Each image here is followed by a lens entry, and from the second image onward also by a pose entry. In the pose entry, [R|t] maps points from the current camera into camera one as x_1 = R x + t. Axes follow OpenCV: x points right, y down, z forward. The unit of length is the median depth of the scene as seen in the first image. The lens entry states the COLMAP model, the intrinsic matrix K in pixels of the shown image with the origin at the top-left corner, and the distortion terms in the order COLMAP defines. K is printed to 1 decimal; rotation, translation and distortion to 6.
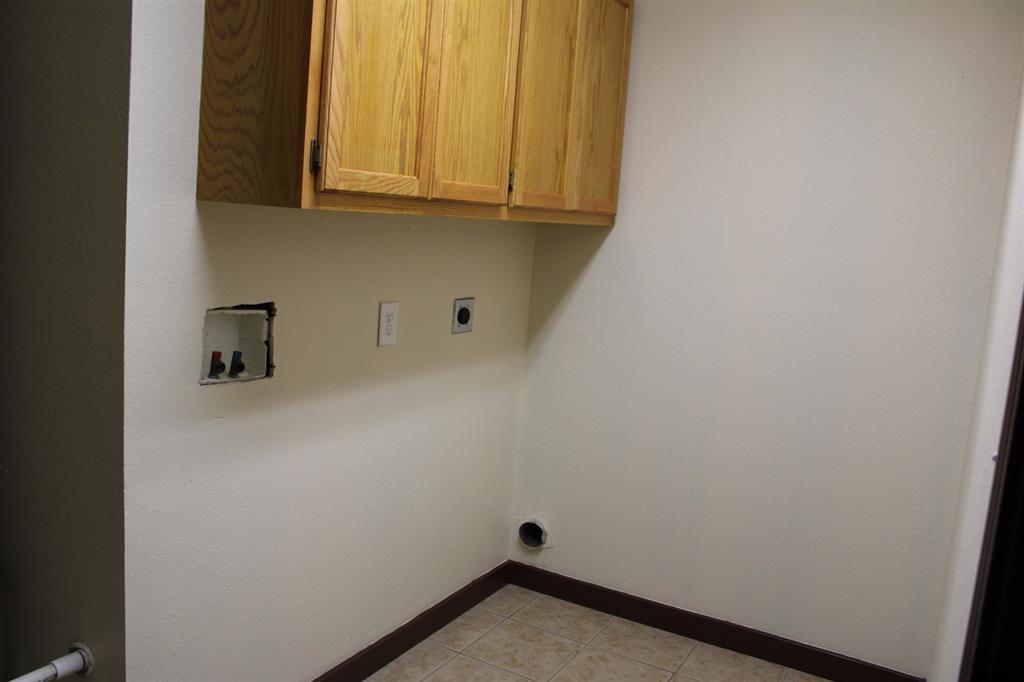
lens RADIAL K [[855.7, 0, 512.4], [0, 855.7, 325.7], [0, 0, 1]] dist [-0.172548, 0.152022]
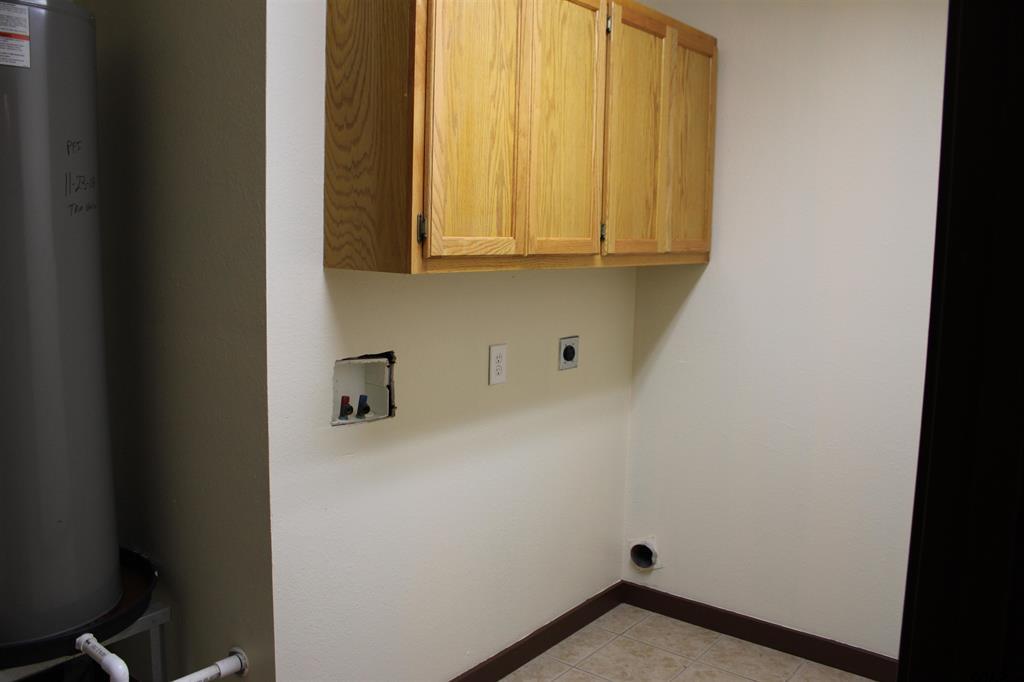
lens RADIAL K [[855.7, 0, 512.4], [0, 855.7, 325.7], [0, 0, 1]] dist [-0.172548, 0.152022]
pose [[0.987955, -0.035770, -0.150551, 0.049924], [0.031572, 0.999046, -0.030188, -0.022135], [0.151487, 0.025071, 0.988141, -0.112146]]
